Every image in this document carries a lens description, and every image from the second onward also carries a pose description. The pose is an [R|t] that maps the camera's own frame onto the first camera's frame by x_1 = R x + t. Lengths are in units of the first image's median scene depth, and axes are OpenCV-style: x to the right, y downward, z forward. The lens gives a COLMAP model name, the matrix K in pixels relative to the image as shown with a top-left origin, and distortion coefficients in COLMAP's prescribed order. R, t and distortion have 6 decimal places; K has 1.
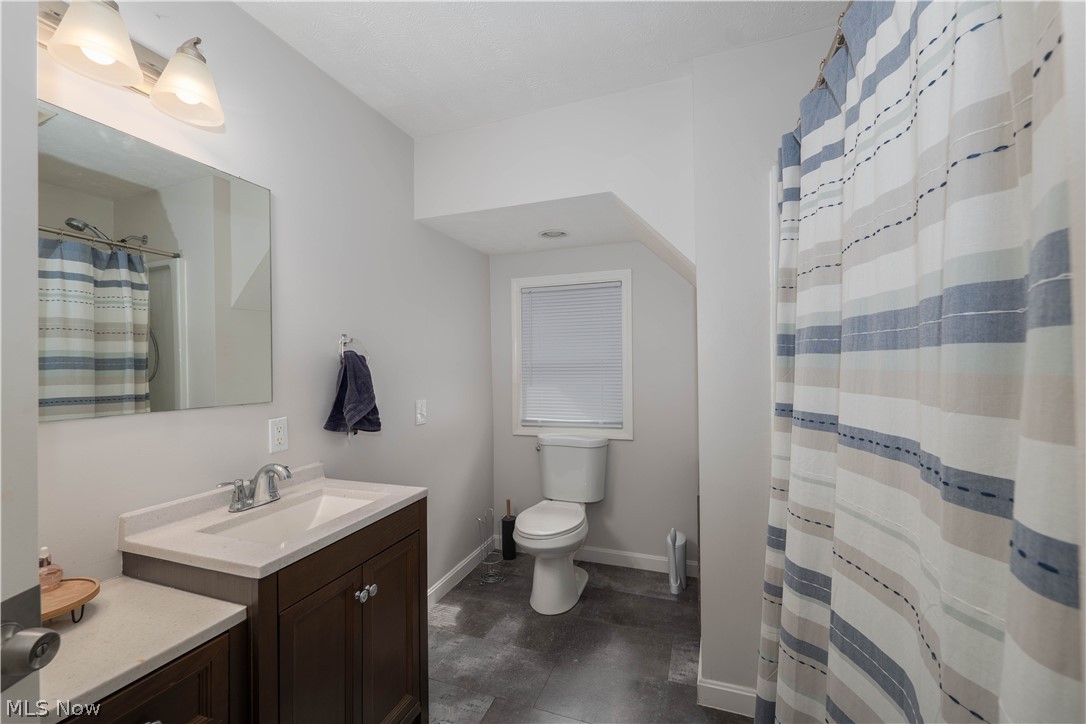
lens RADIAL K [[446.2, 0, 544.7], [0, 446.2, 361.1], [0, 0, 1]] dist [0.001045, 0.000543]
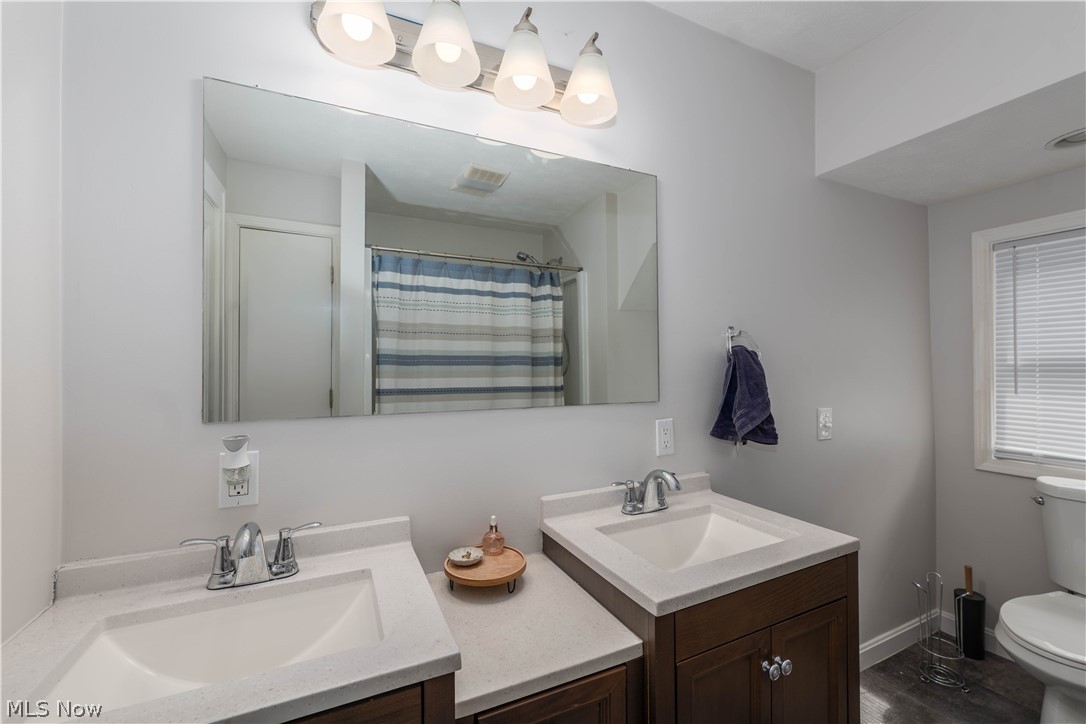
lens RADIAL K [[446.2, 0, 542.7], [0, 446.2, 359.5], [0, 0, 1]] dist [0.001045, 0.000543]
pose [[0.713855, -0.002406, -0.700290, -0.113247], [0.003291, 0.999995, -0.000081, 0.002248], [0.700286, -0.002247, 0.713859, 0.141337]]
